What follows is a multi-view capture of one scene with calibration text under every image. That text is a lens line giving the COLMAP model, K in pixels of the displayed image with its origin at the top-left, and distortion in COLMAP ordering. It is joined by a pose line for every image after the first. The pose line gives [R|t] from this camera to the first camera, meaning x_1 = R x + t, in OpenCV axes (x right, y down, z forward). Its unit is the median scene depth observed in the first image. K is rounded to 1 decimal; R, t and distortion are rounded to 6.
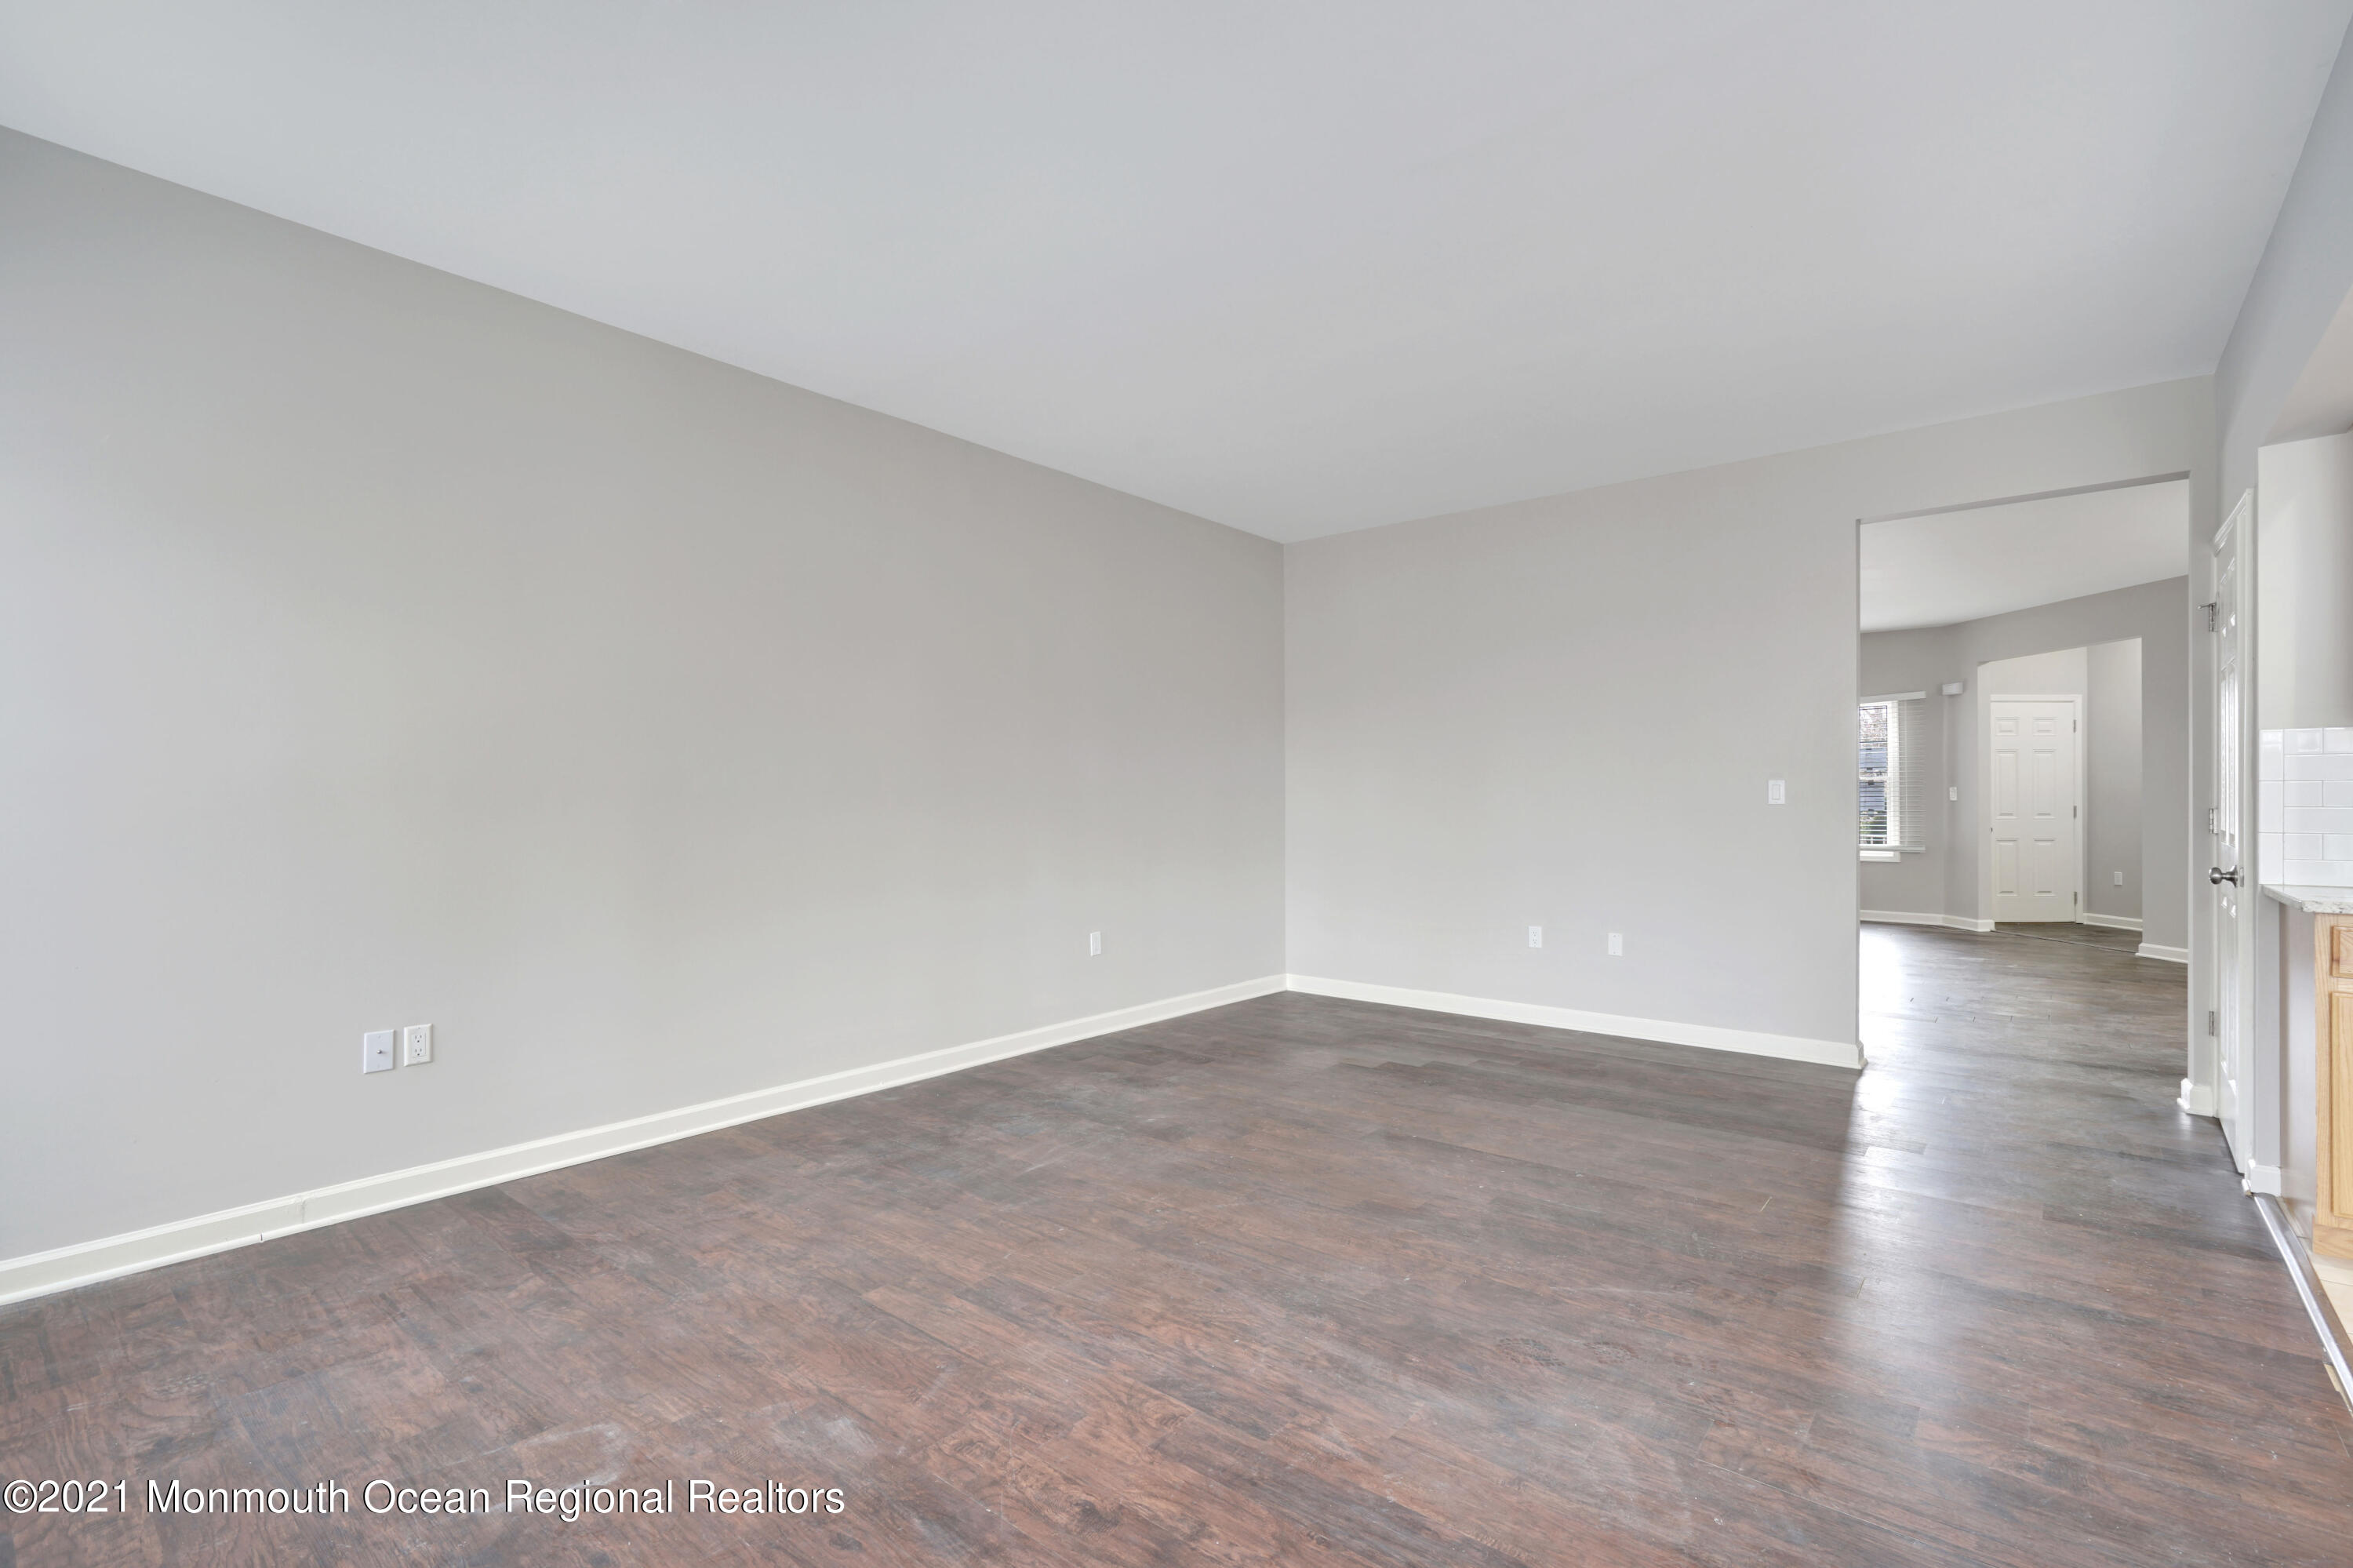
lens RADIAL K [[1062.8, 0, 1175.5], [0, 1062.8, 798.6], [0, 0, 1]] dist [-0.006963, 0.003355]
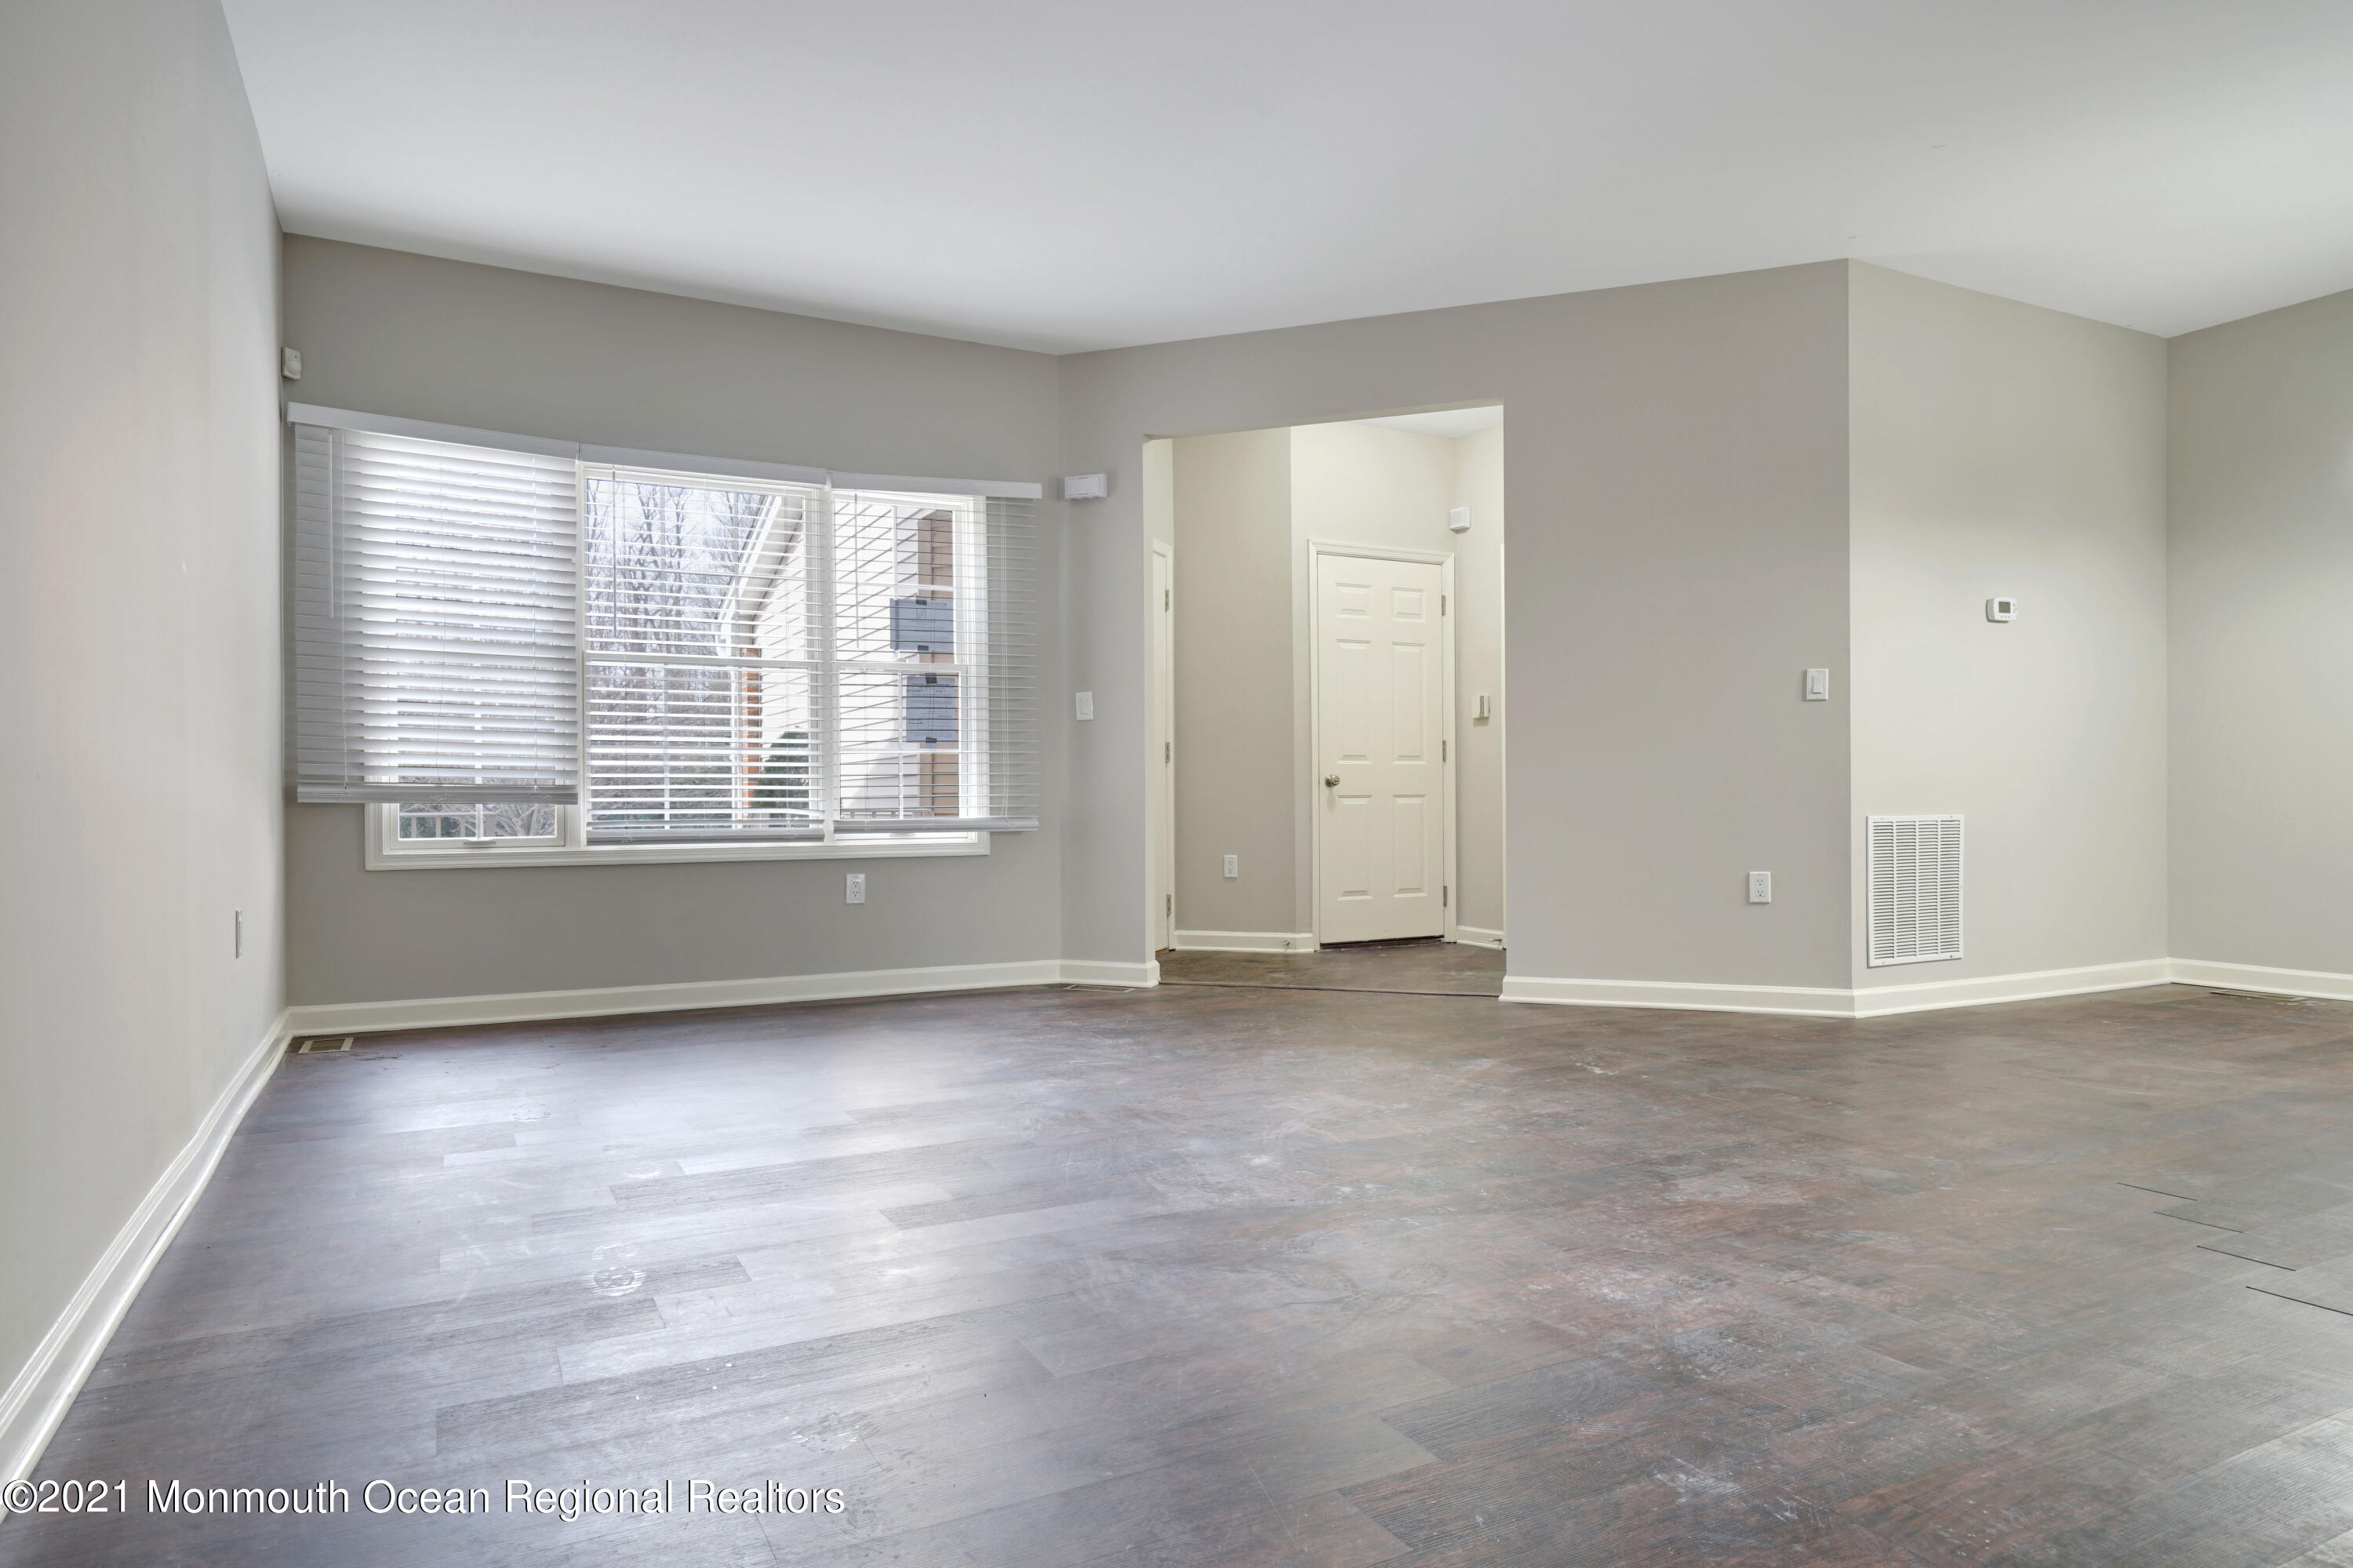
lens RADIAL K [[1398.7, 0, 1175.2], [0, 1398.7, 803.0], [0, 0, 1]] dist [0.008740, -0.002362]
pose [[0.380750, -0.000031, 0.924678, 0.435148], [0.004503, 0.999988, -0.001820, 0.107358], [-0.924667, 0.004857, 0.380745, 1.908925]]
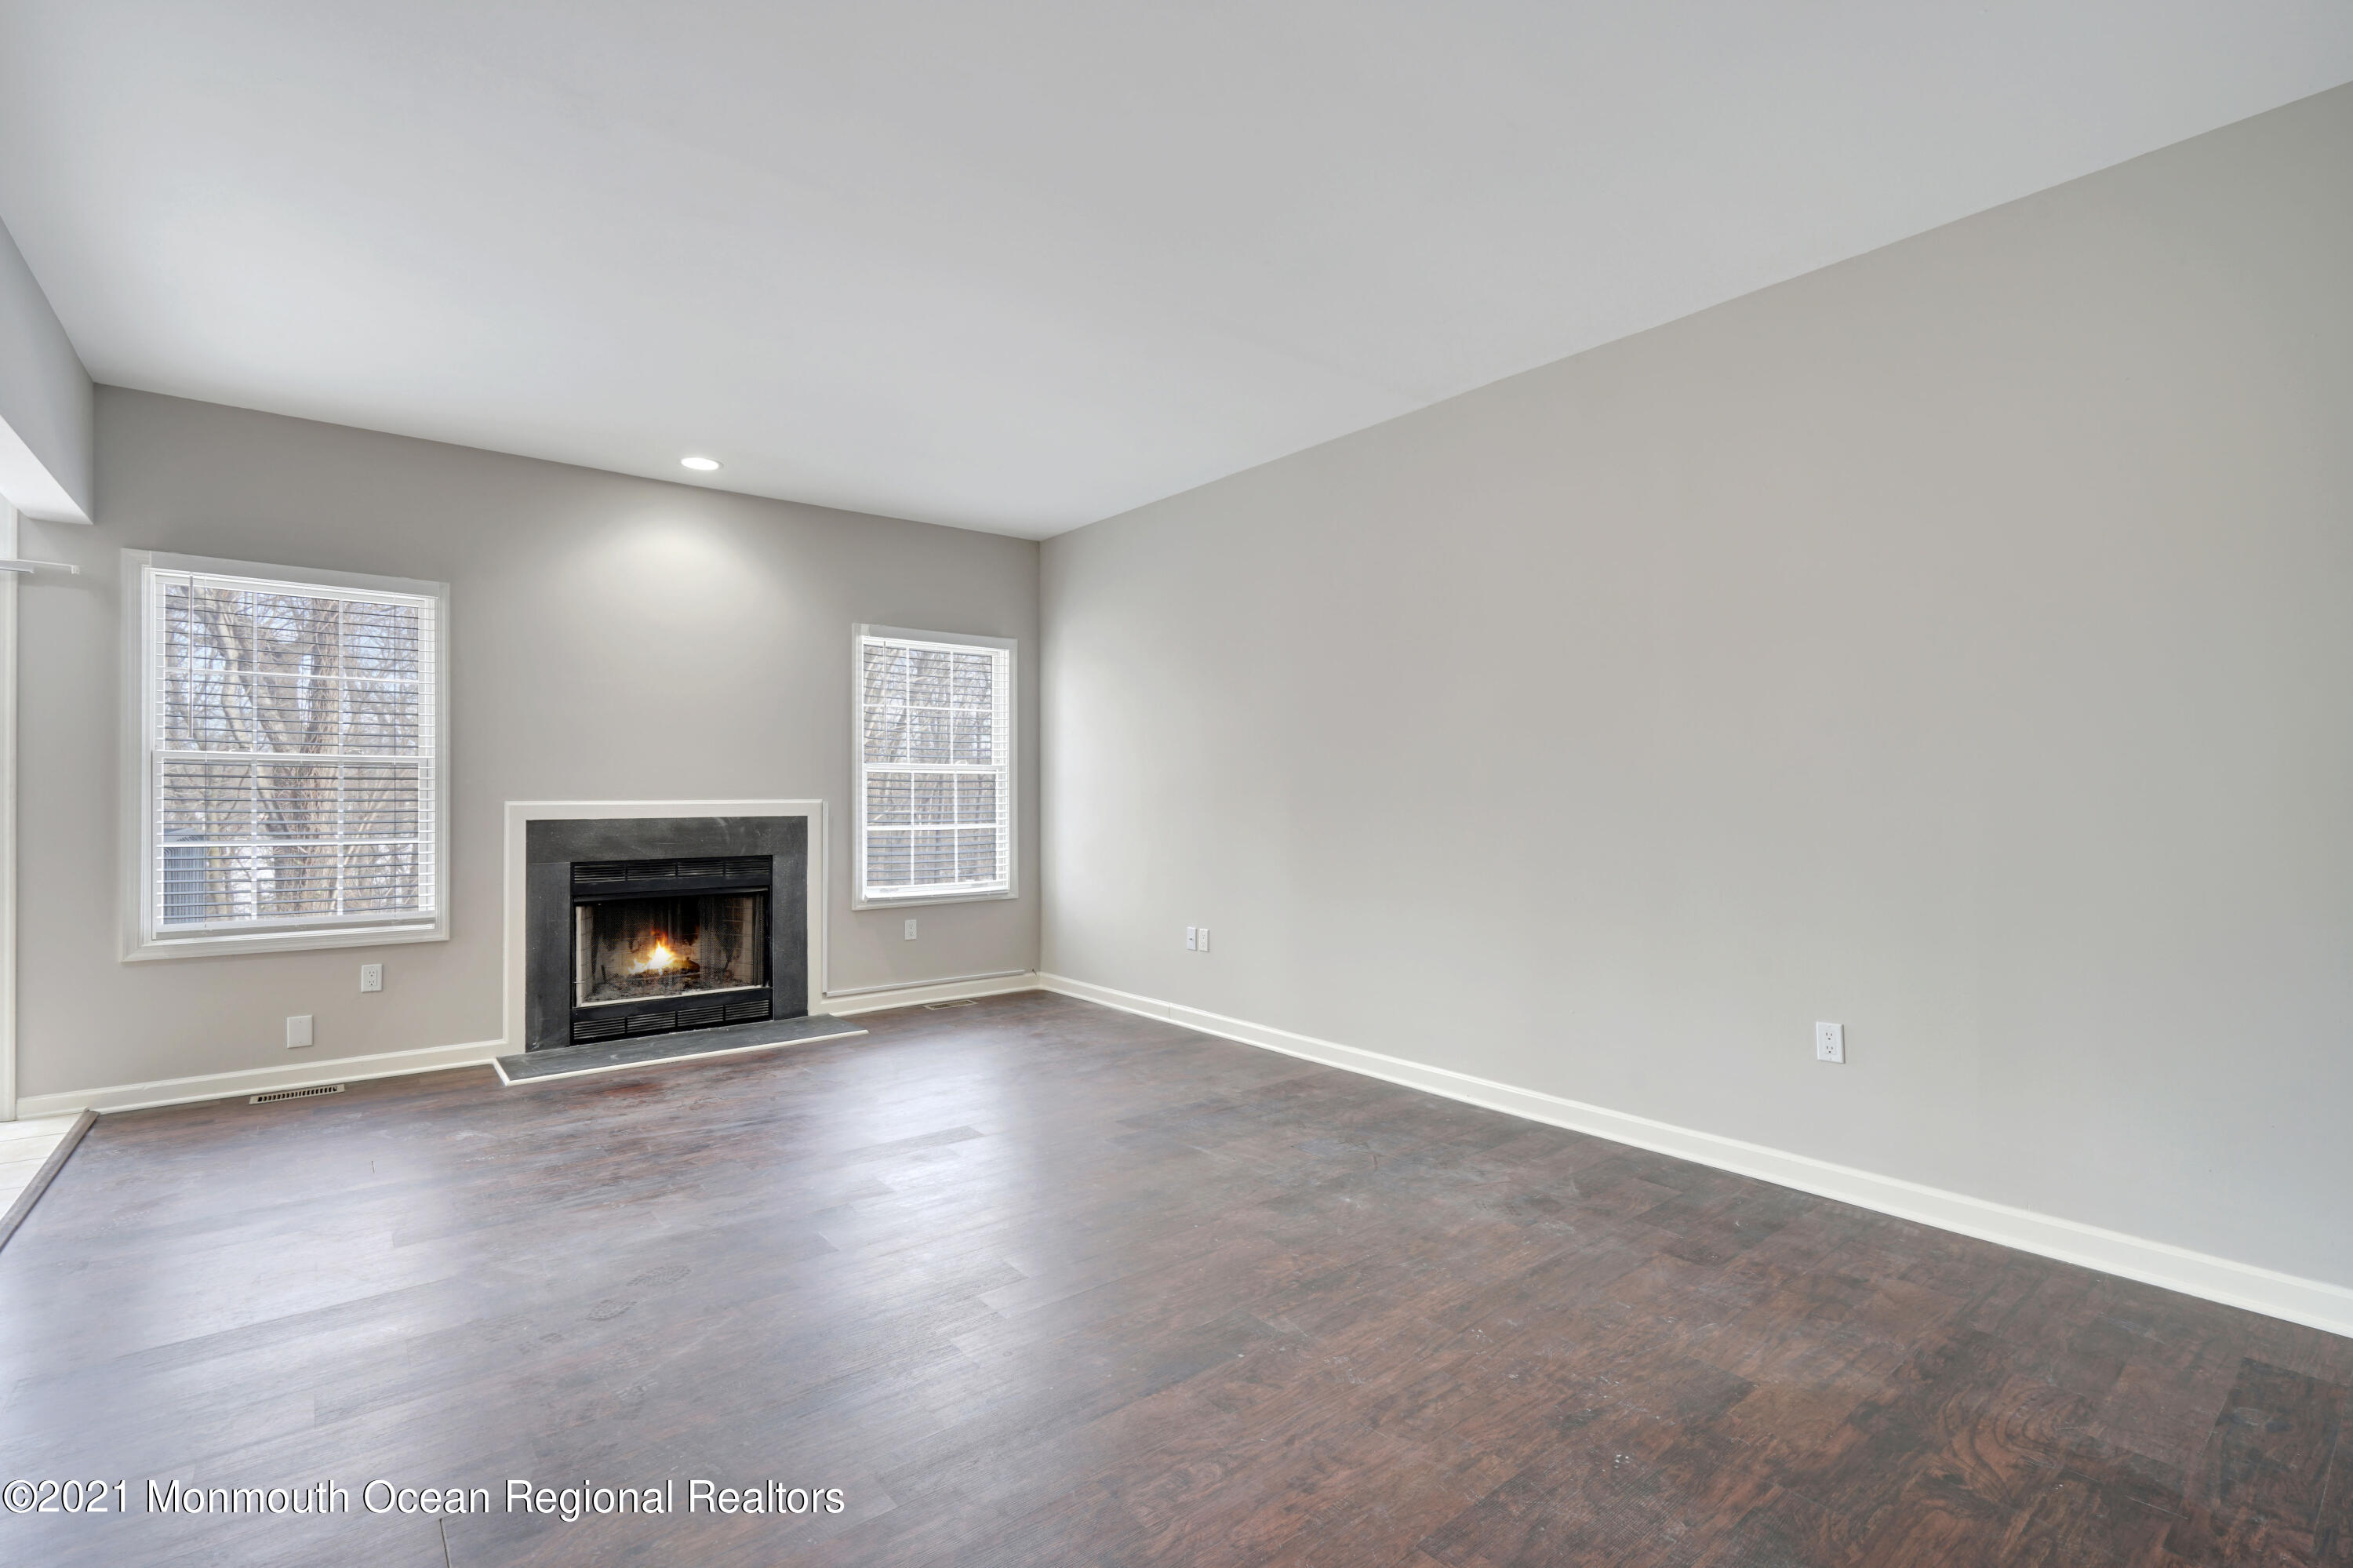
lens RADIAL K [[1062.8, 0, 1175.8], [0, 1062.8, 795.3], [0, 0, 1]] dist [-0.006963, 0.003355]
pose [[-0.194986, 0.000057, -0.980806, 0.842834], [0.000274, 1.000000, 0.000003, -0.002525], [0.980806, -0.000268, -0.194986, 1.102296]]
